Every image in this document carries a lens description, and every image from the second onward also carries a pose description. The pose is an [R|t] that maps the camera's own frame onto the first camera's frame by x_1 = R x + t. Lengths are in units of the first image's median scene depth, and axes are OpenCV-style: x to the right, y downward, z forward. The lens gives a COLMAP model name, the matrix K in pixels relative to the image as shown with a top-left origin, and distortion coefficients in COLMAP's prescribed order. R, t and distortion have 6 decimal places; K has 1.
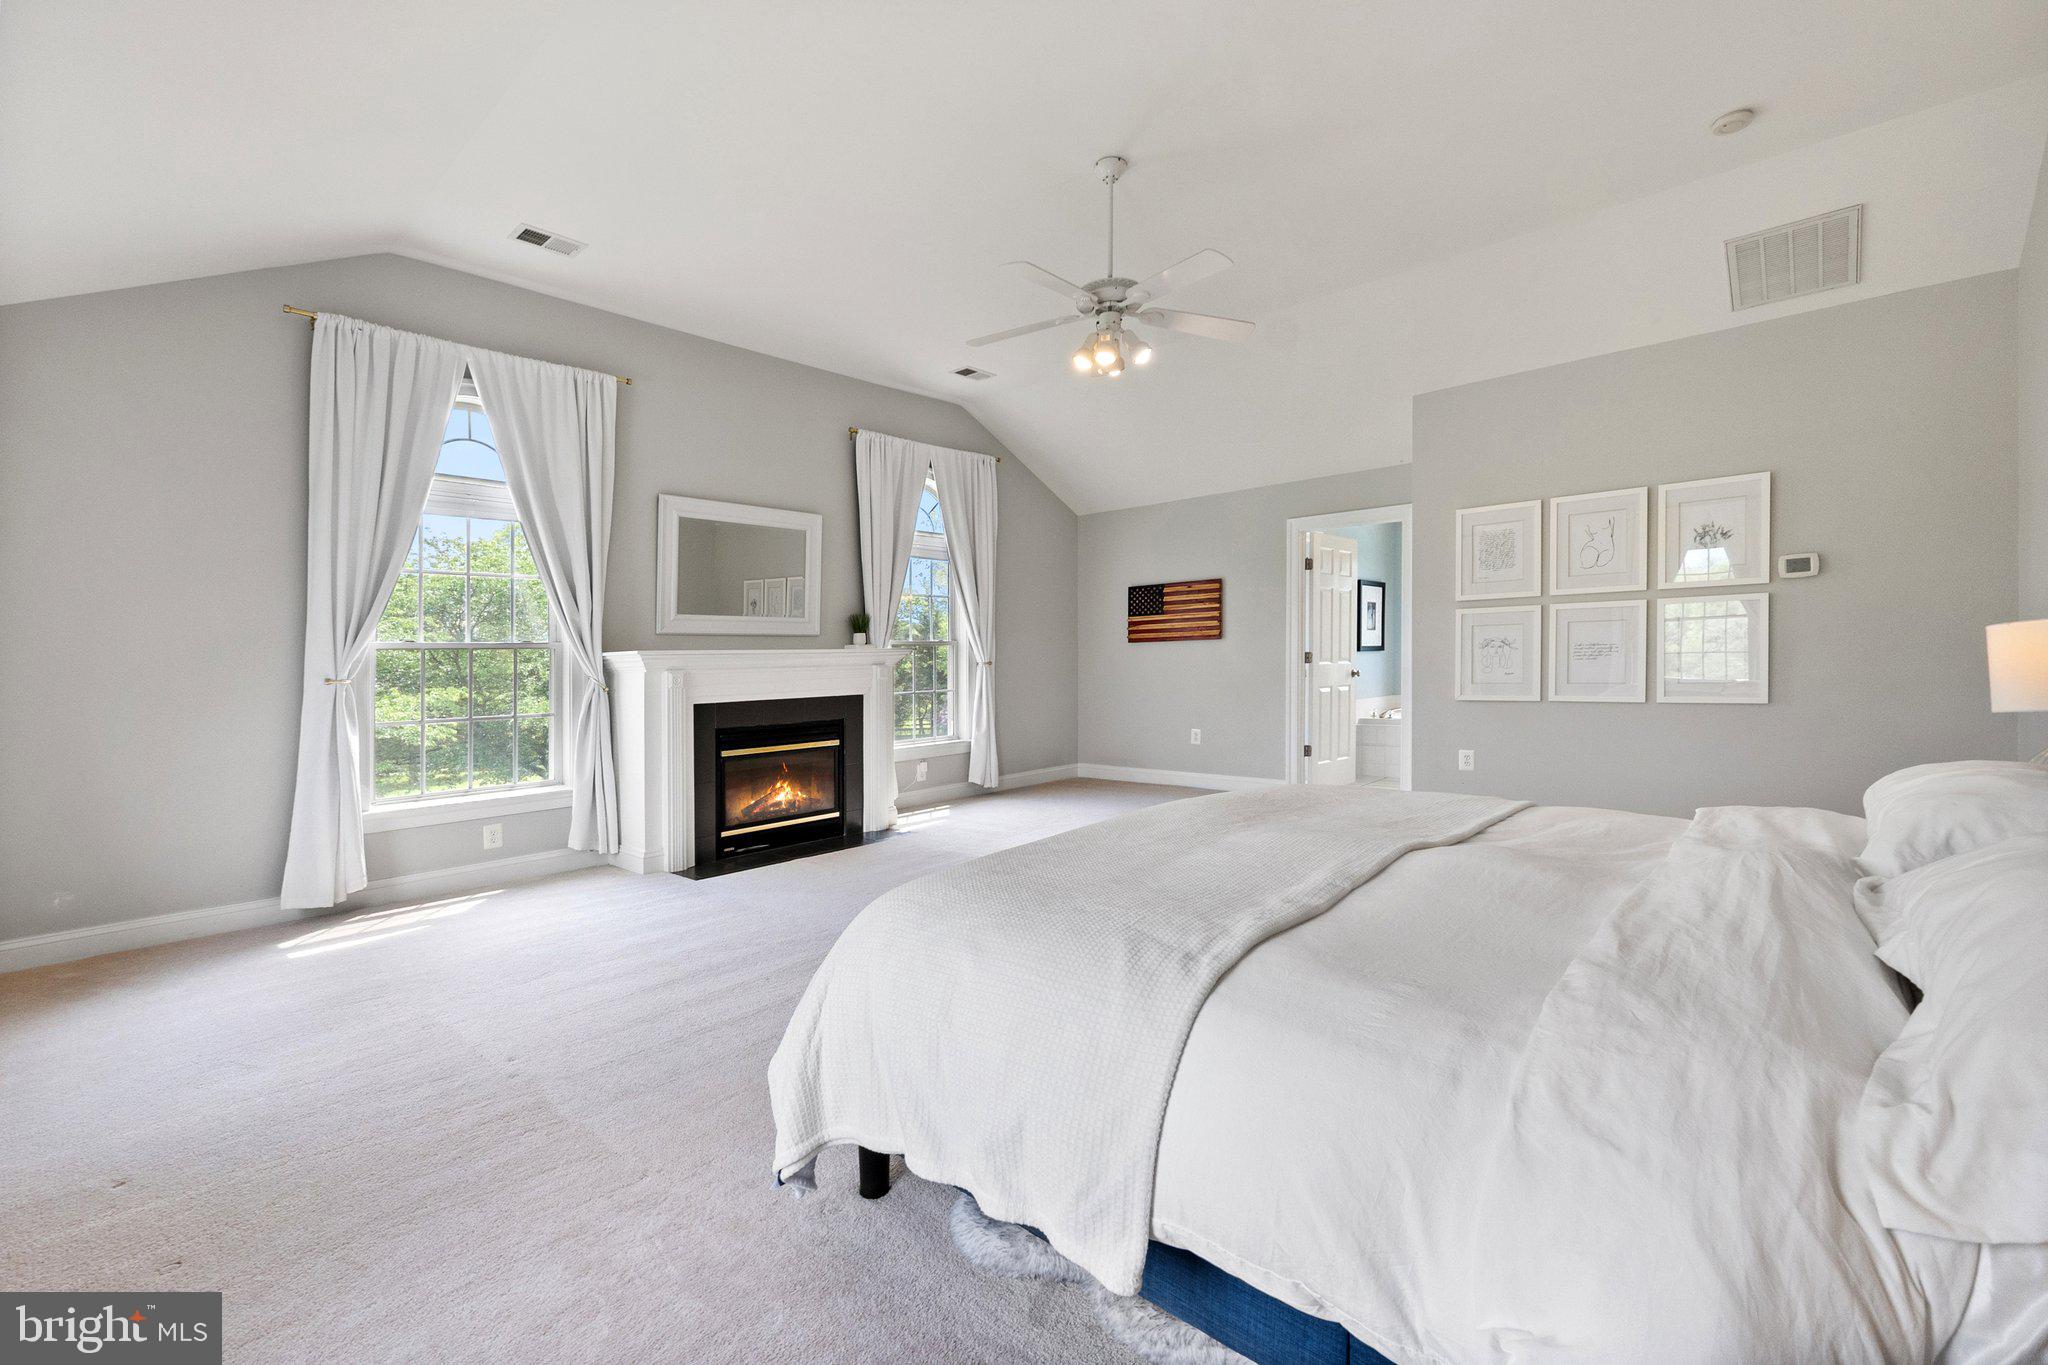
lens RADIAL K [[895.5, 0, 1025.1], [0, 895.5, 673.4], [0, 0, 1]] dist [-0.007373, 0.000118]
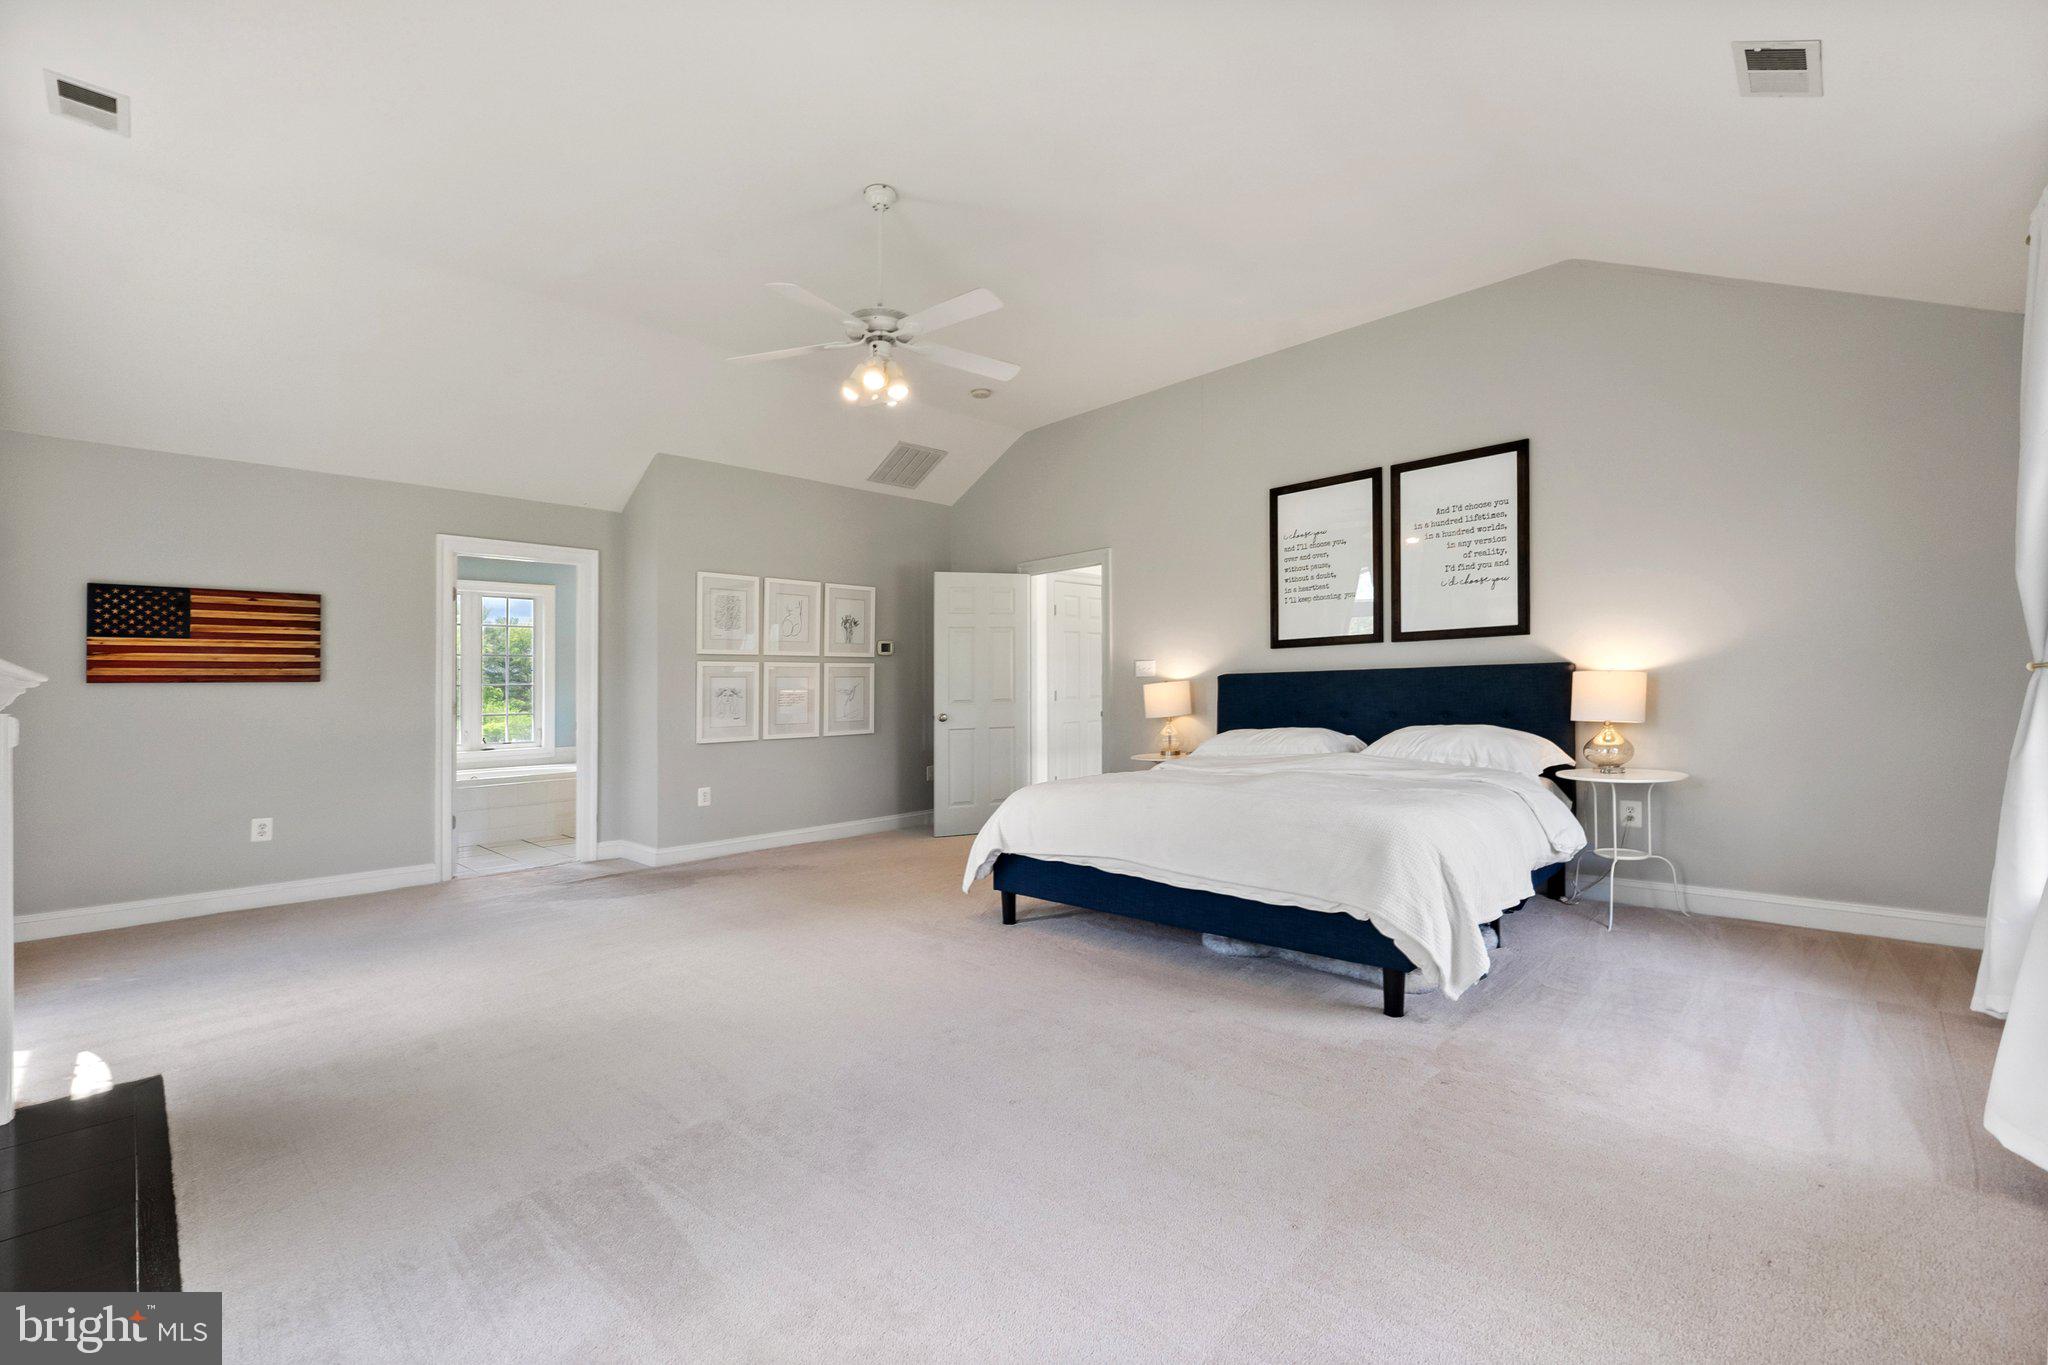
lens RADIAL K [[880.0, 0, 1014.4], [0, 880.0, 691.3], [0, 0, 1]] dist [-0.004990, 0.000083]
pose [[0.018322, 0.023514, 0.999556, -0.529537], [0.032847, 0.999170, -0.024107, 0.003559], [-0.999292, 0.033274, 0.017535, 0.533153]]
